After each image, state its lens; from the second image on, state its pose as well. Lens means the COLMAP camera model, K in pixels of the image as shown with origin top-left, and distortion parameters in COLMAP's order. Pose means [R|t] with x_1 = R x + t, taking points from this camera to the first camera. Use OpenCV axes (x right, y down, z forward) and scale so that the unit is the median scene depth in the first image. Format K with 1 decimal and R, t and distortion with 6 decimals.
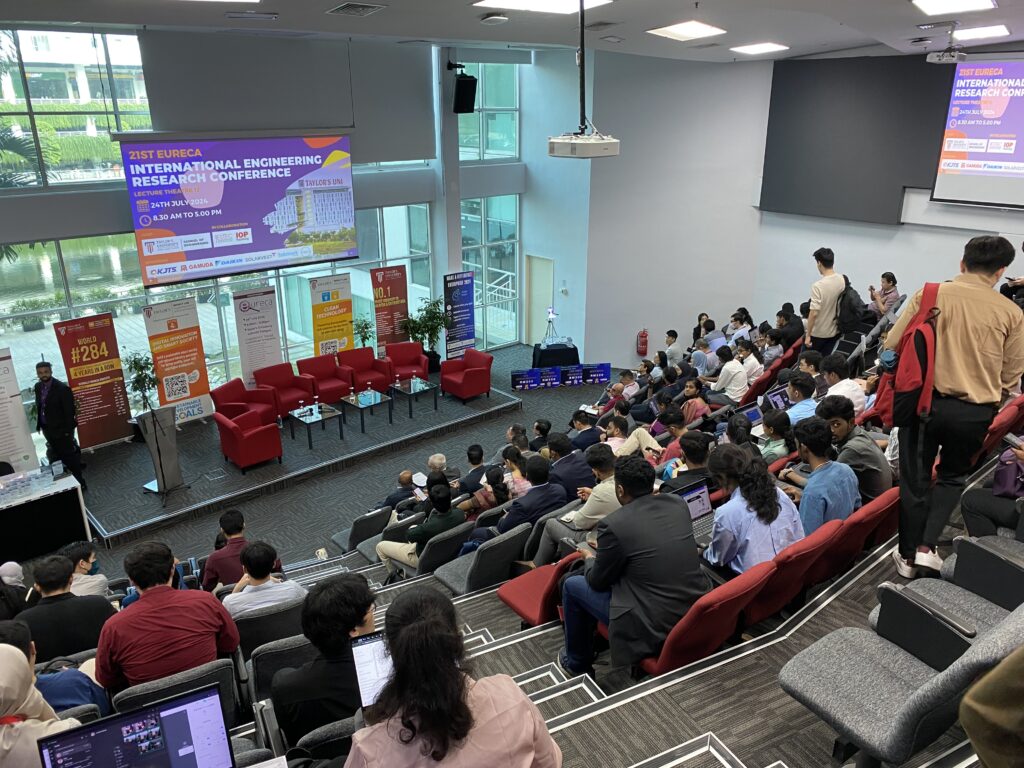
lens RADIAL K [[772.0, 0, 511.4], [0, 772.0, 390.6], [0, 0, 1]] dist [0.000793, -0.000275]
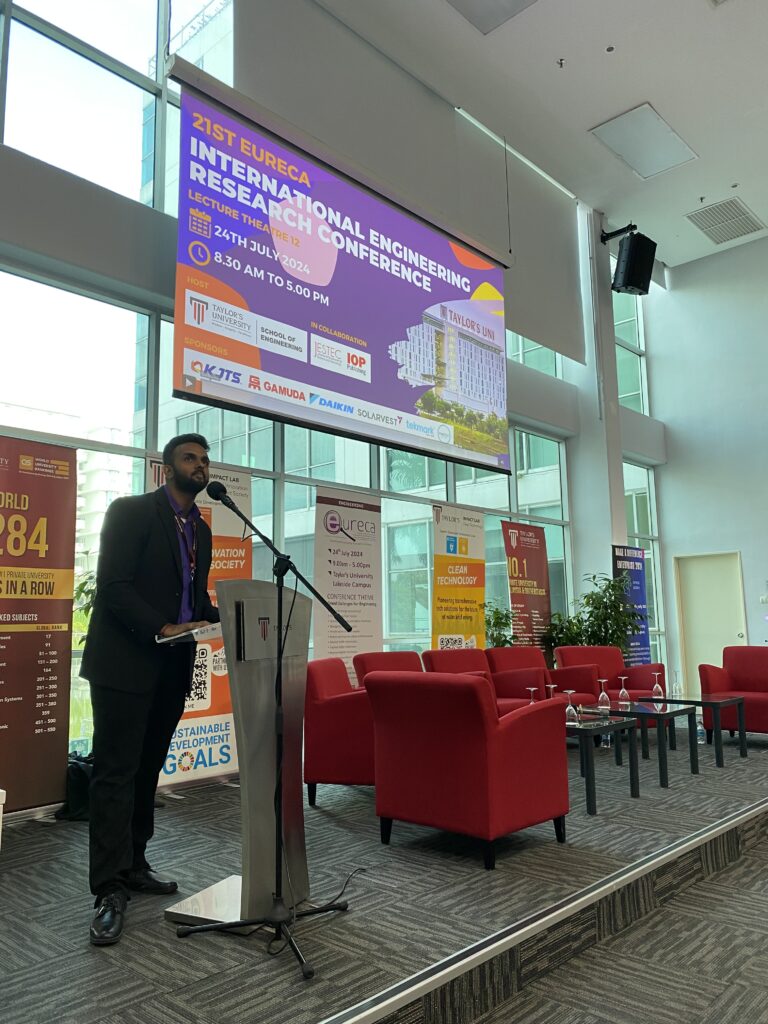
lens RADIAL K [[773.5, 0, 380.3], [0, 773.5, 516.0], [0, 0, 1]] dist [0.062298, -0.052942]
pose [[0.995619, 0.001340, 0.093495, -0.376714], [0.043667, 0.877501, -0.477582, 0.117354], [-0.082682, 0.479572, 0.873598, 0.614618]]
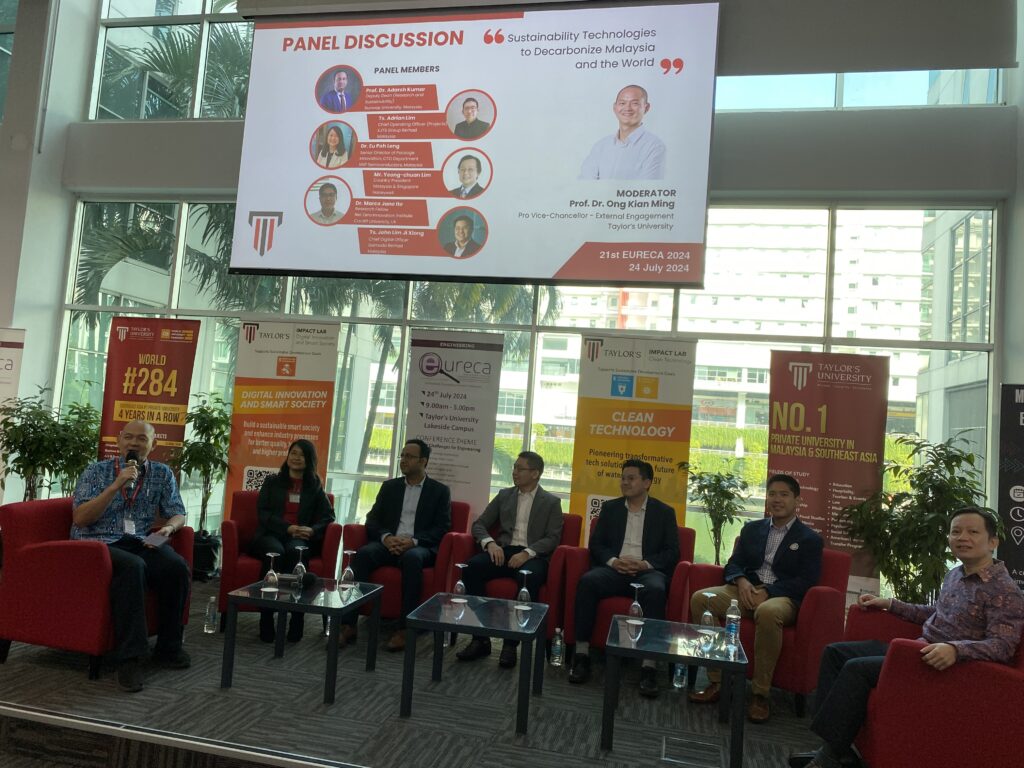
lens RADIAL K [[772.9, 0, 516.3], [0, 772.9, 377.1], [0, 0, 1]] dist [0.070758, -0.070504]
pose [[0.586565, -0.008818, -0.809854, 0.067830], [-0.353330, 0.896980, -0.265678, 0.004268], [0.728766, 0.441983, 0.523021, 0.833048]]
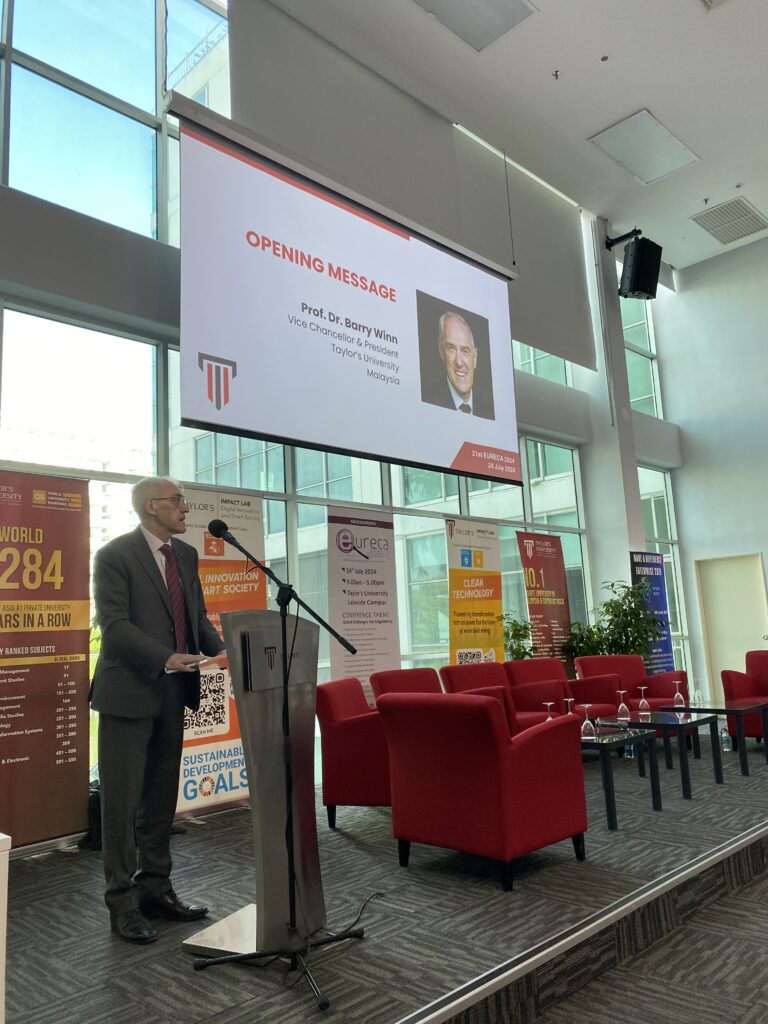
lens RADIAL K [[773.5, 0, 380.3], [0, 773.5, 516.0], [0, 0, 1]] dist [0.062298, -0.052942]
pose [[0.997150, -0.035672, 0.066476, -0.370852], [0.063780, 0.869233, -0.490272, 0.114287], [-0.040294, 0.493115, 0.869031, 0.610598]]
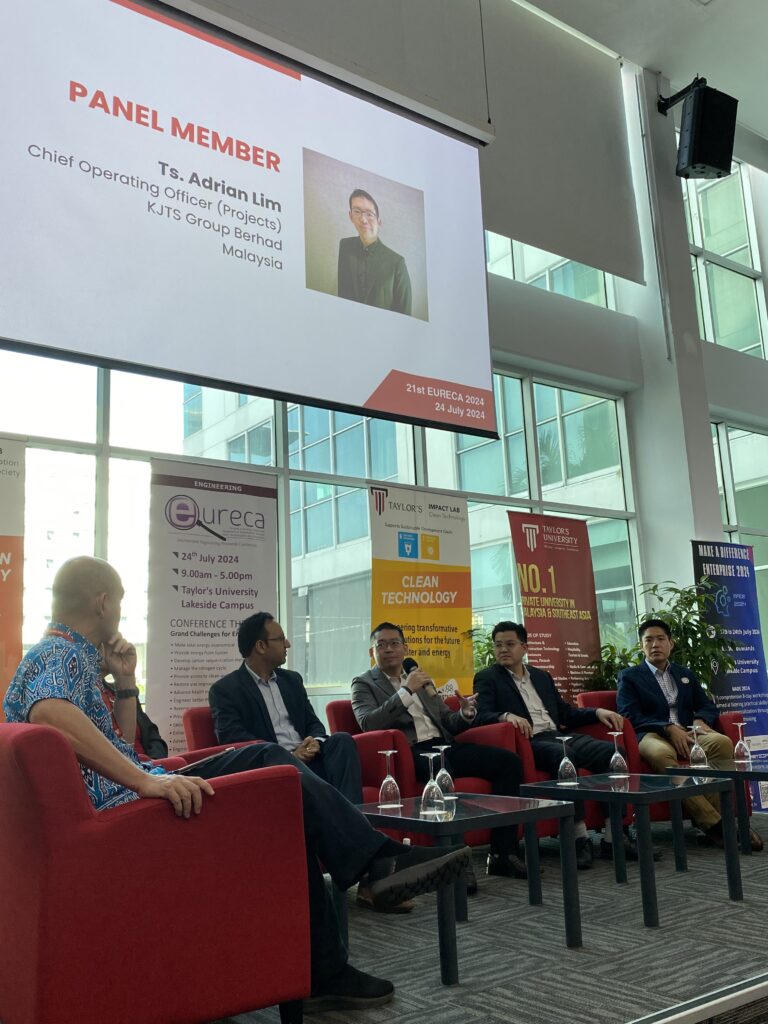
lens RADIAL K [[924.1, 0, 387.8], [0, 924.1, 507.9], [0, 0, 1]] dist [0.106063, -0.155422]
pose [[0.995921, -0.057222, -0.069768, -0.246546], [0.011439, 0.847034, -0.531416, 0.095030], [0.089505, 0.528450, 0.844233, 0.719728]]
